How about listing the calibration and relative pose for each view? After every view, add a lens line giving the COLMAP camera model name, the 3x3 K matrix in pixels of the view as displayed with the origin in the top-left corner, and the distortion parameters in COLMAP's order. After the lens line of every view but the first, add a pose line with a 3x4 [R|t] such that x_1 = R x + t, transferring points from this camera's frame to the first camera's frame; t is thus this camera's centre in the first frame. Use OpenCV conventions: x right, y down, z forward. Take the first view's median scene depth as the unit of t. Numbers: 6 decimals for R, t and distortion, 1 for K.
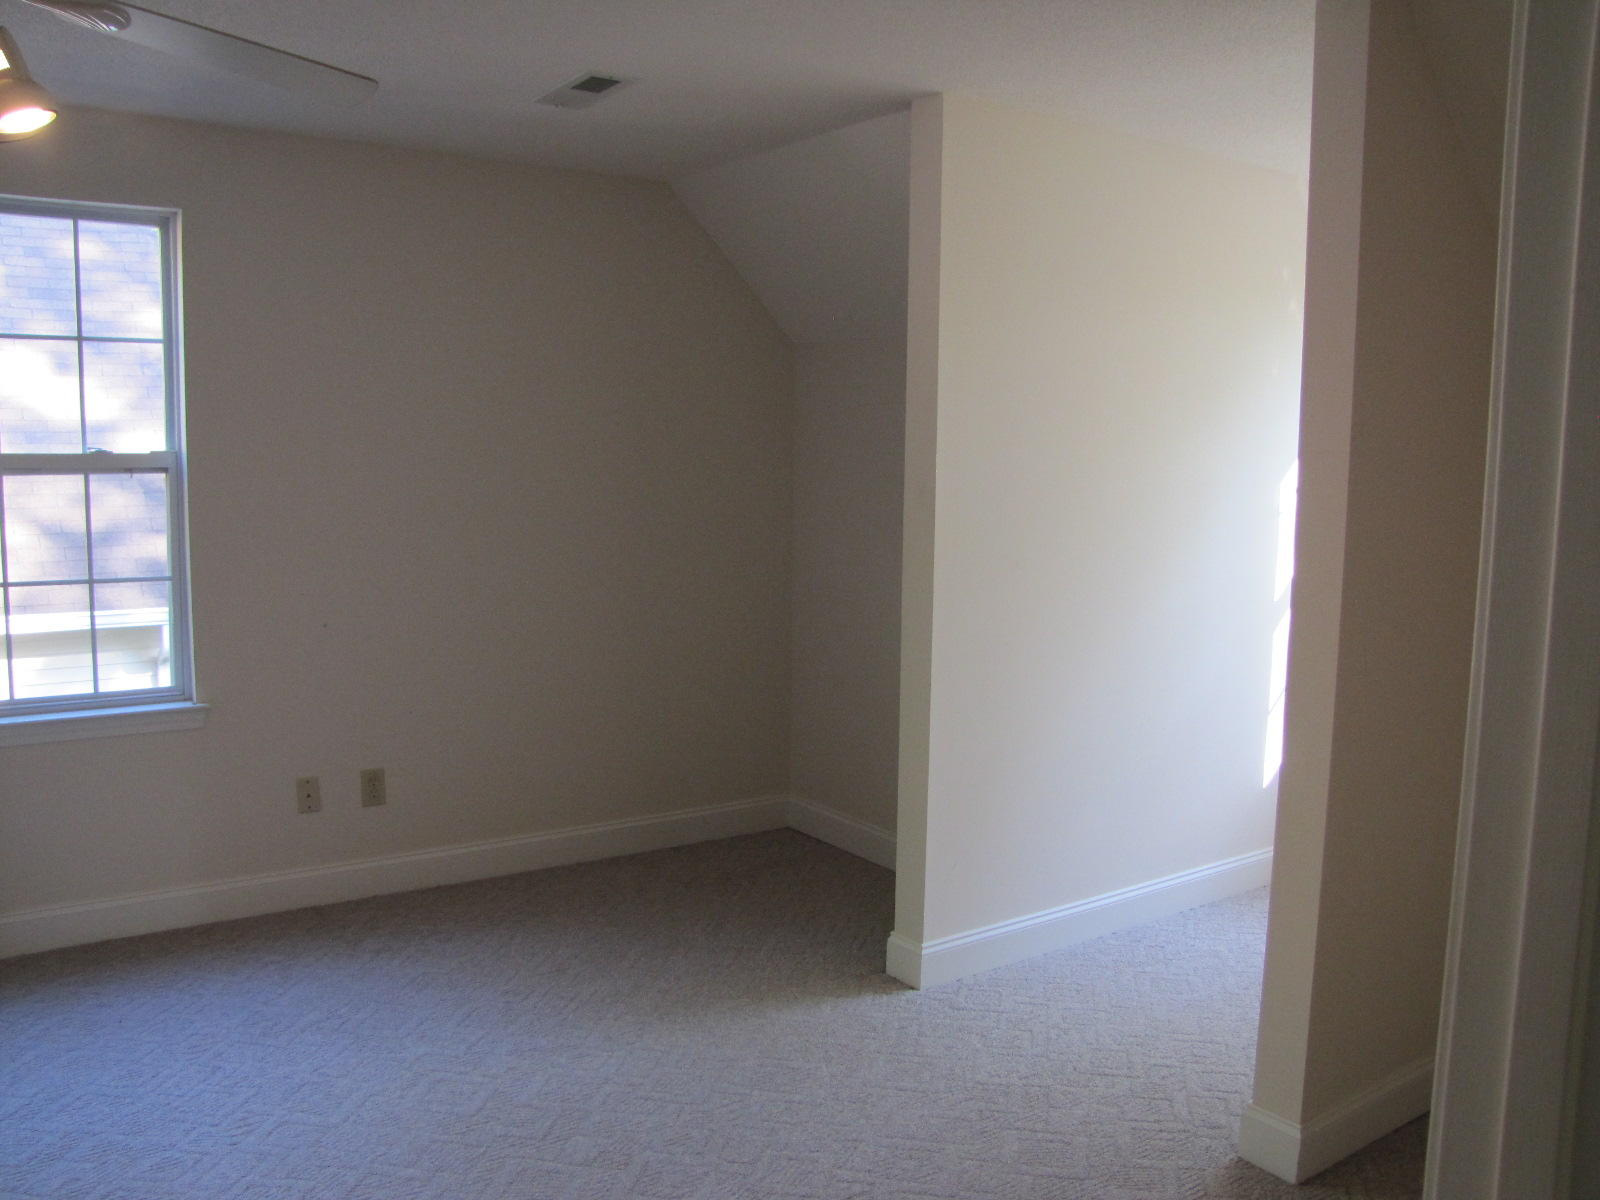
lens RADIAL K [[1318.1, 0, 800.0], [0, 1318.1, 600.0], [0, 0, 1]] dist [-0.215052, 0.158490]
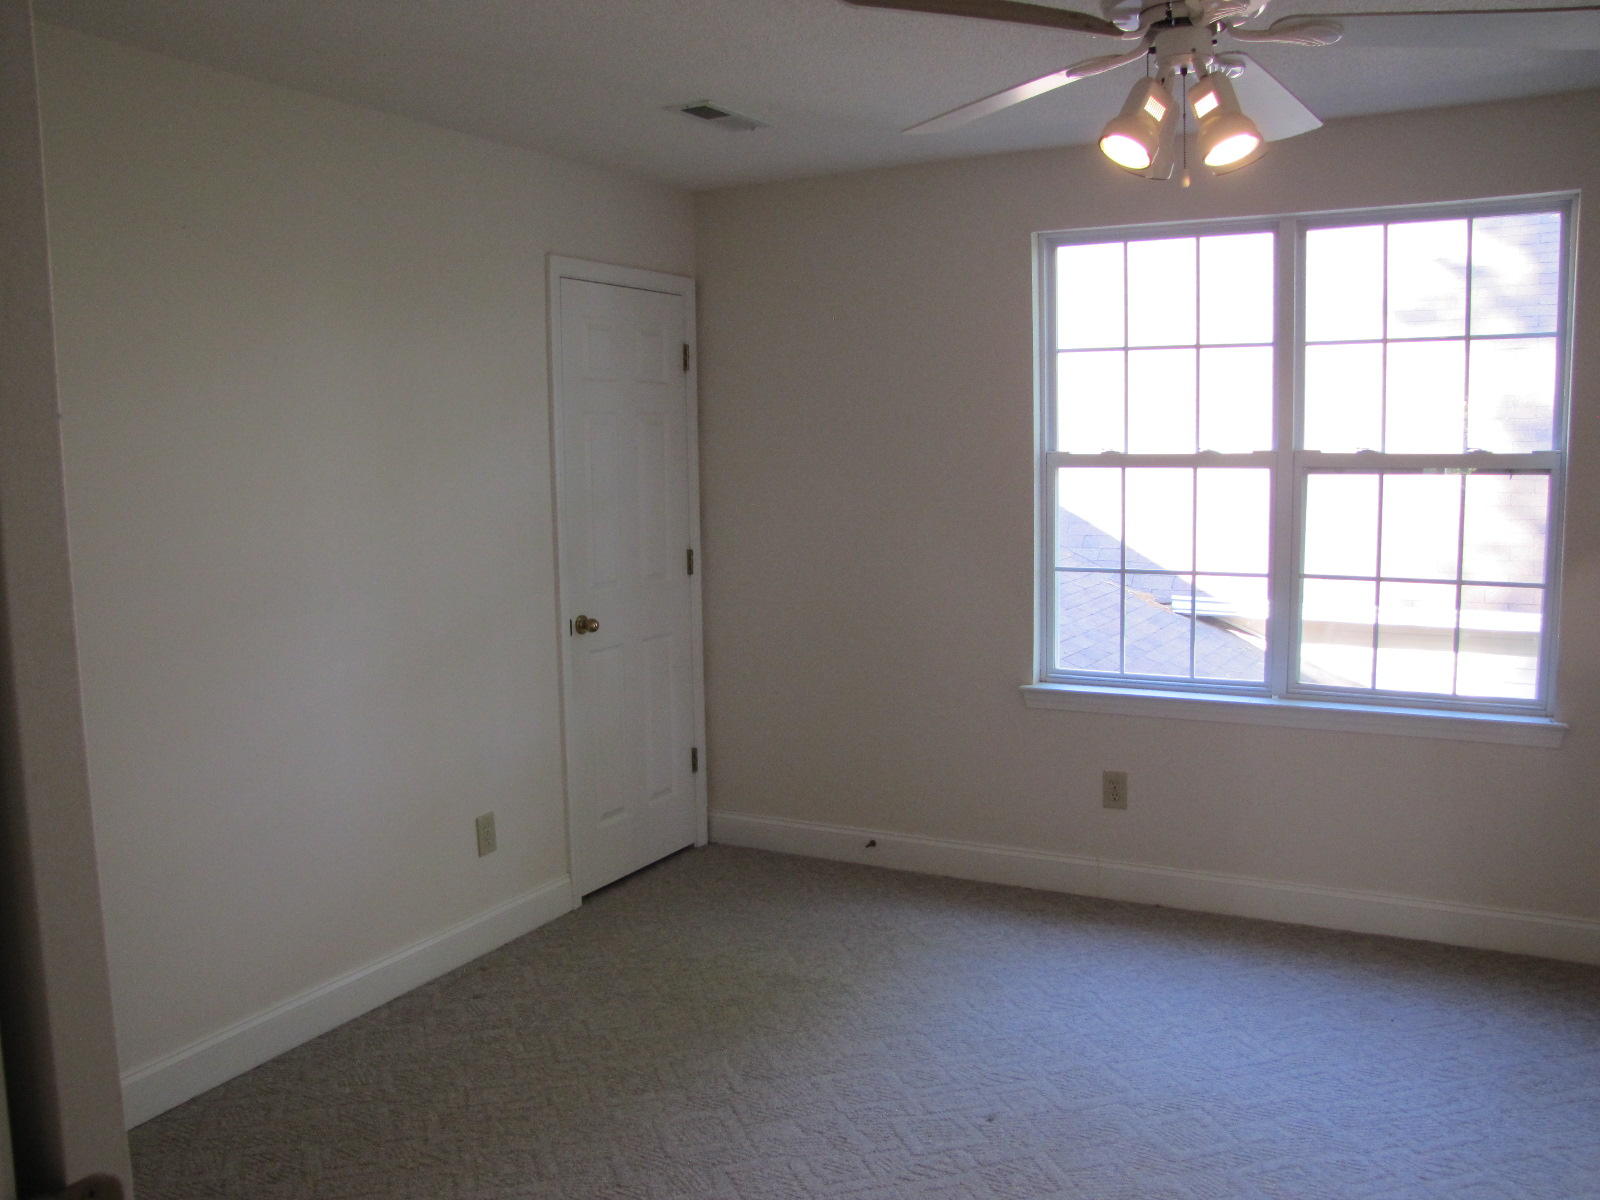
lens RADIAL K [[1335.1, 0, 800.0], [0, 1335.1, 600.0], [0, 0, 1]] dist [-0.203191, 0.180631]
pose [[0.468479, 0.098058, -0.878016, 0.101995], [-0.100242, 0.993303, 0.057448, -0.007466], [0.877769, 0.061101, 0.475171, 0.075670]]
